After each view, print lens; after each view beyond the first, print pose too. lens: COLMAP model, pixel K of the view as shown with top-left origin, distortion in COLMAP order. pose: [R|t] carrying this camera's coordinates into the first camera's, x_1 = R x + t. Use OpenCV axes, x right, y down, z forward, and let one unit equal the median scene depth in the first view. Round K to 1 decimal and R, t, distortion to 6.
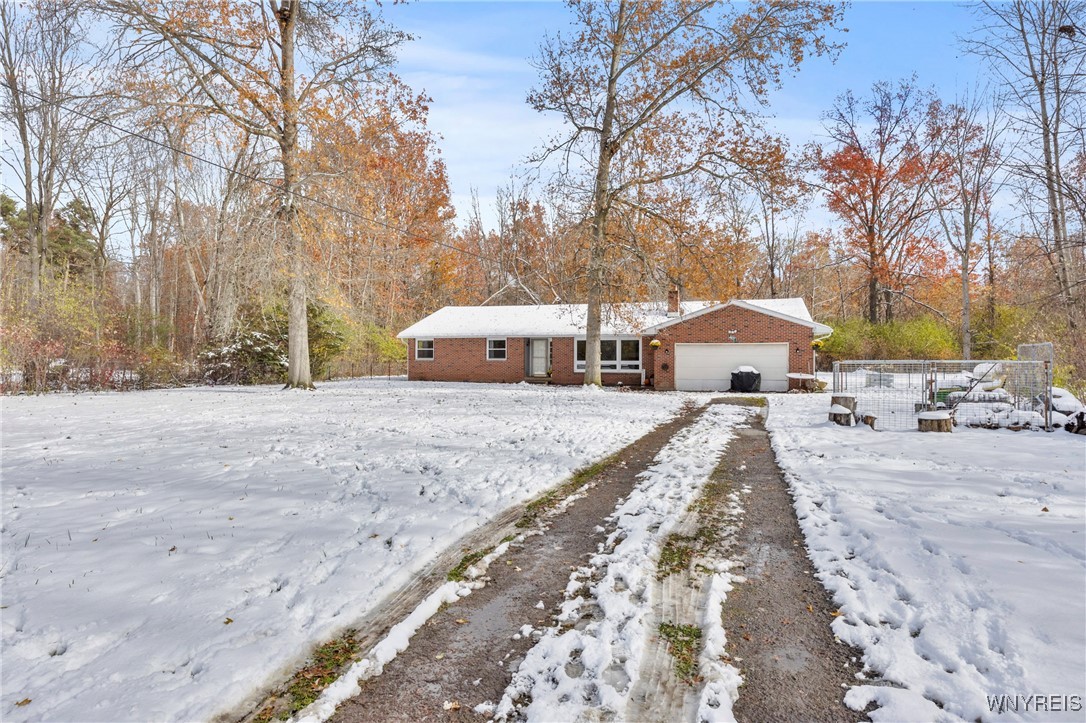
lens RADIAL K [[619.8, 0, 539.0], [0, 619.8, 359.4], [0, 0, 1]] dist [-0.001816, -0.000205]
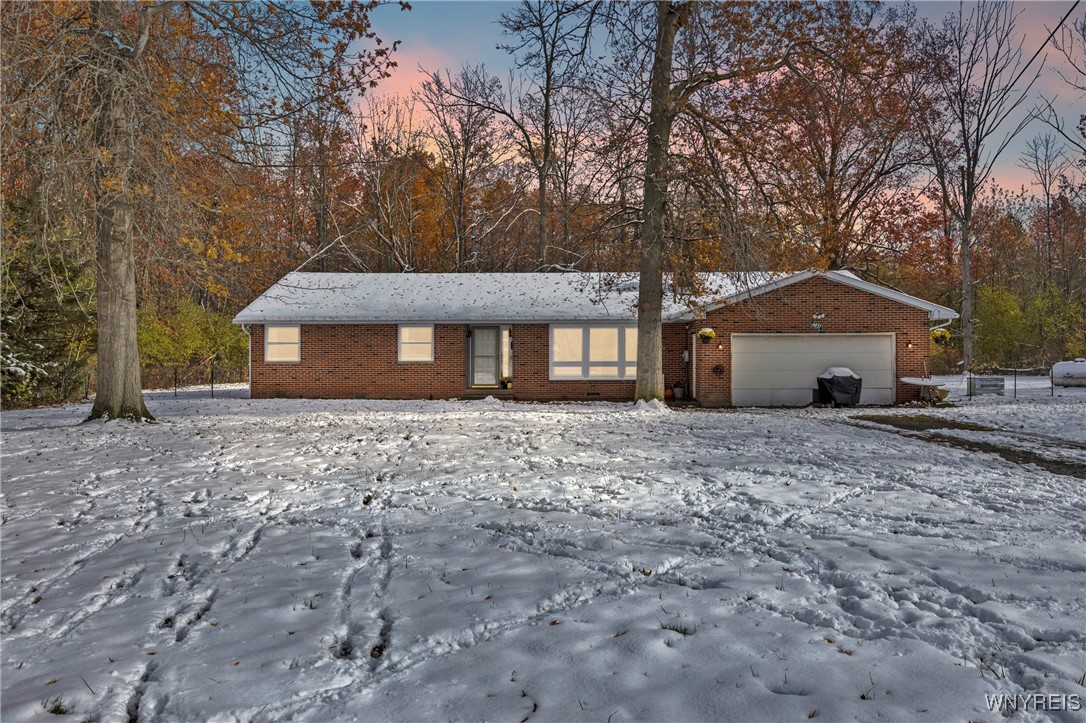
lens RADIAL K [[868.4, 0, 543.2], [0, 868.4, 360.9], [0, 0, 1]] dist [0.012911, 0.002999]
pose [[0.956269, -0.006149, 0.292424, -0.211052], [0.005907, 0.999981, 0.001710, -0.000088], [-0.292429, 0.000092, 0.956287, 0.171042]]
